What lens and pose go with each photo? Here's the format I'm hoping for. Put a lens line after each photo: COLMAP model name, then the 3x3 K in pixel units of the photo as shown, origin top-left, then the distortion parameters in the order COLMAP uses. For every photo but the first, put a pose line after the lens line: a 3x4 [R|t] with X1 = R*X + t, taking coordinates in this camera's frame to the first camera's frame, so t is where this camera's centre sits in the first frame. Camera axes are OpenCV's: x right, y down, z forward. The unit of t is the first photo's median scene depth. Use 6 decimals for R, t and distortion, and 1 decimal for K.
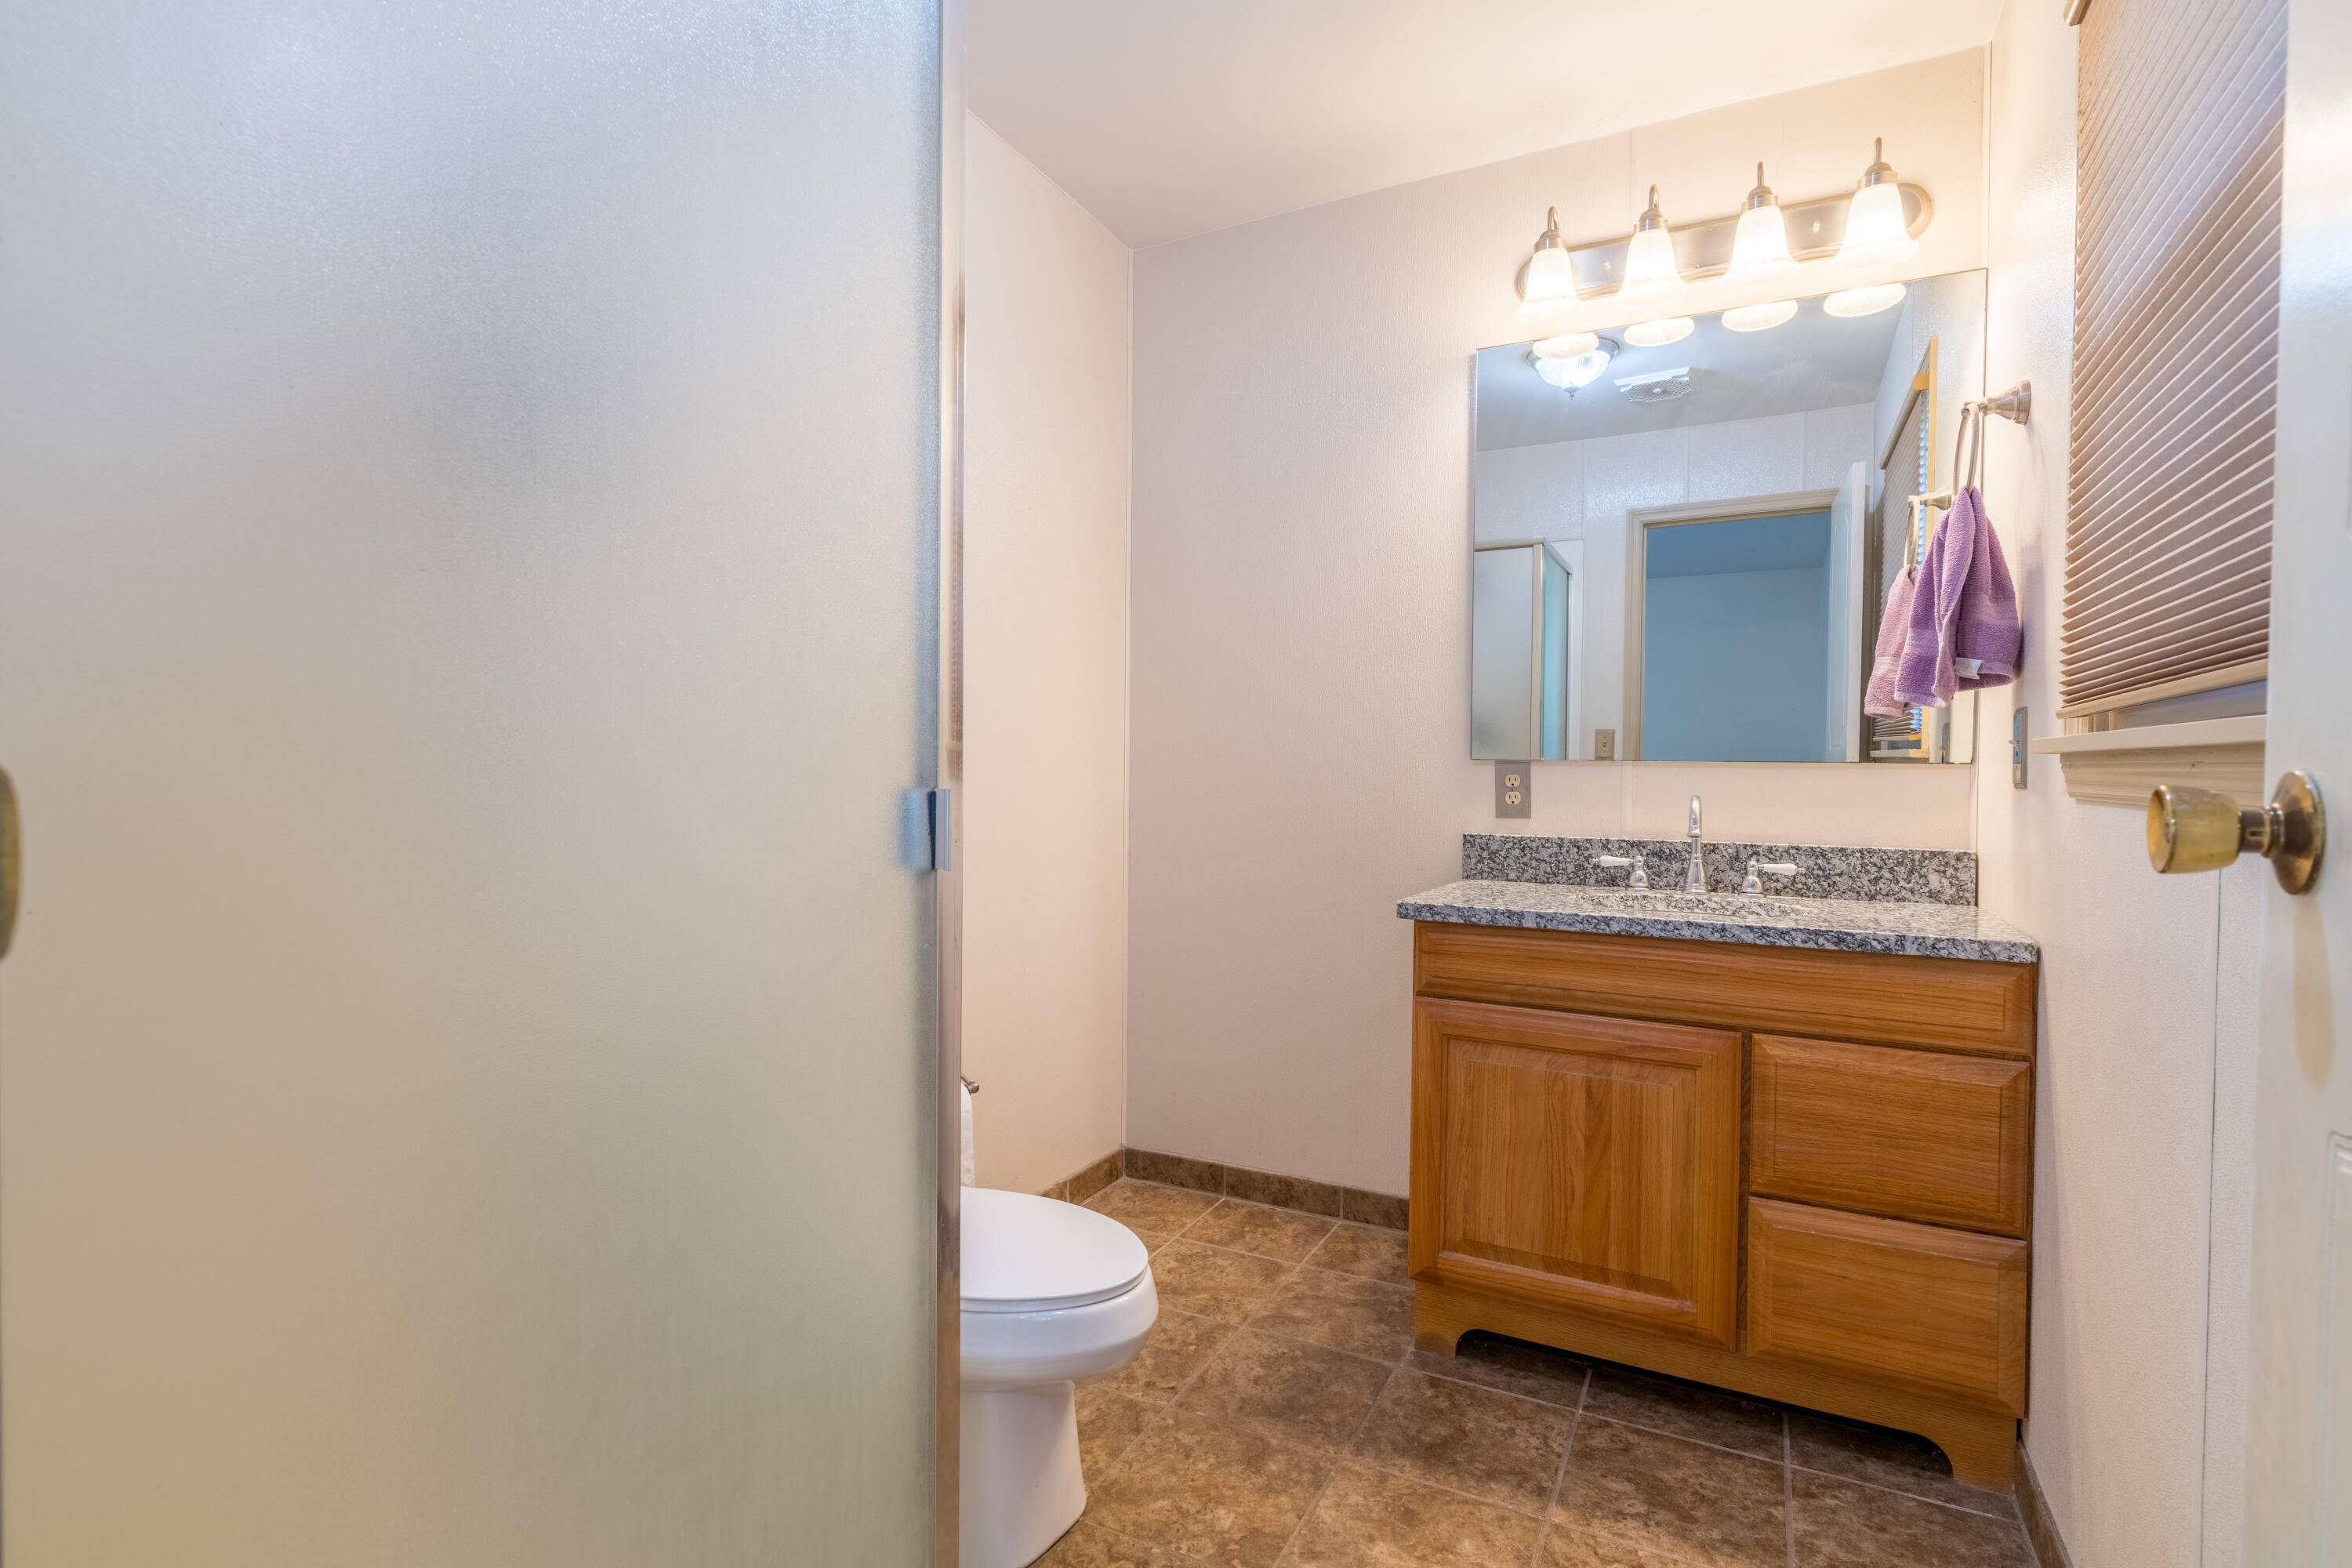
lens RADIAL K [[1120.5, 0, 1180.1], [0, 1120.5, 783.4], [0, 0, 1]] dist [0.003197, -0.002347]
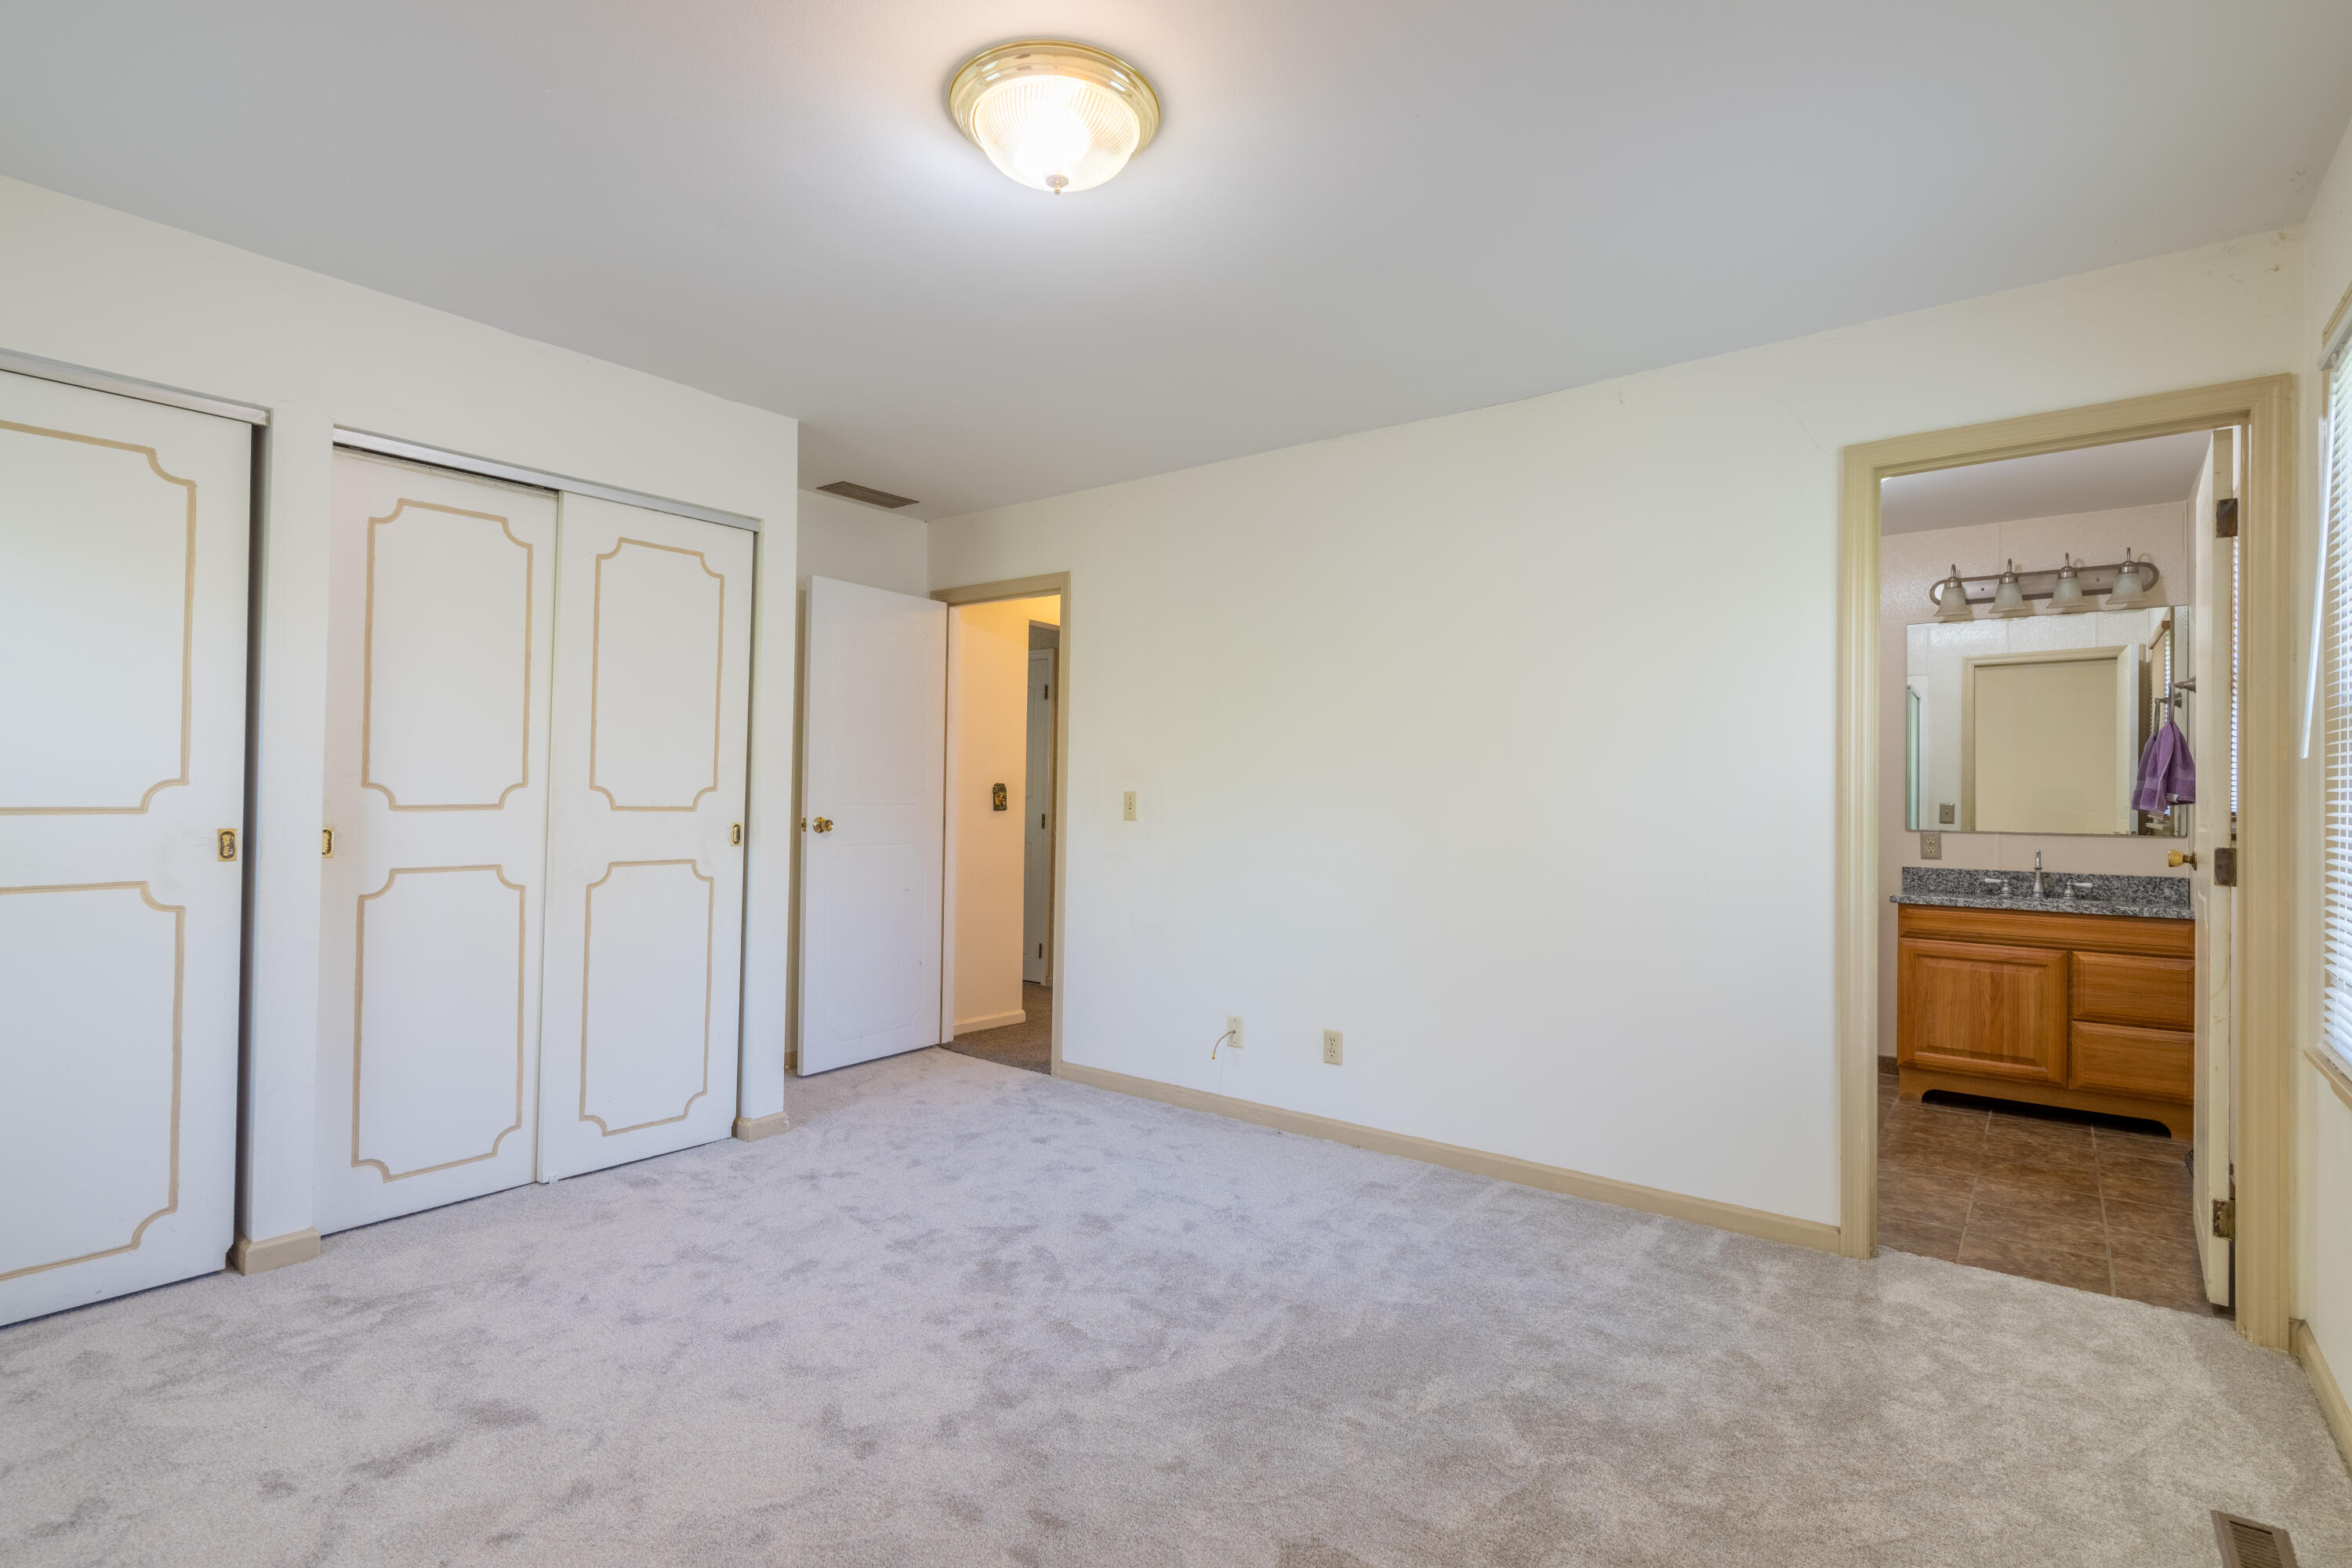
lens RADIAL K [[1120.5, 0, 1180.1], [0, 1120.5, 783.4], [0, 0, 1]] dist [0.003197, -0.002347]
pose [[0.983335, 0.004680, -0.181740, -0.849567], [-0.011681, 0.999230, -0.037468, -0.017284], [0.181425, 0.038966, 0.982632, -1.564696]]
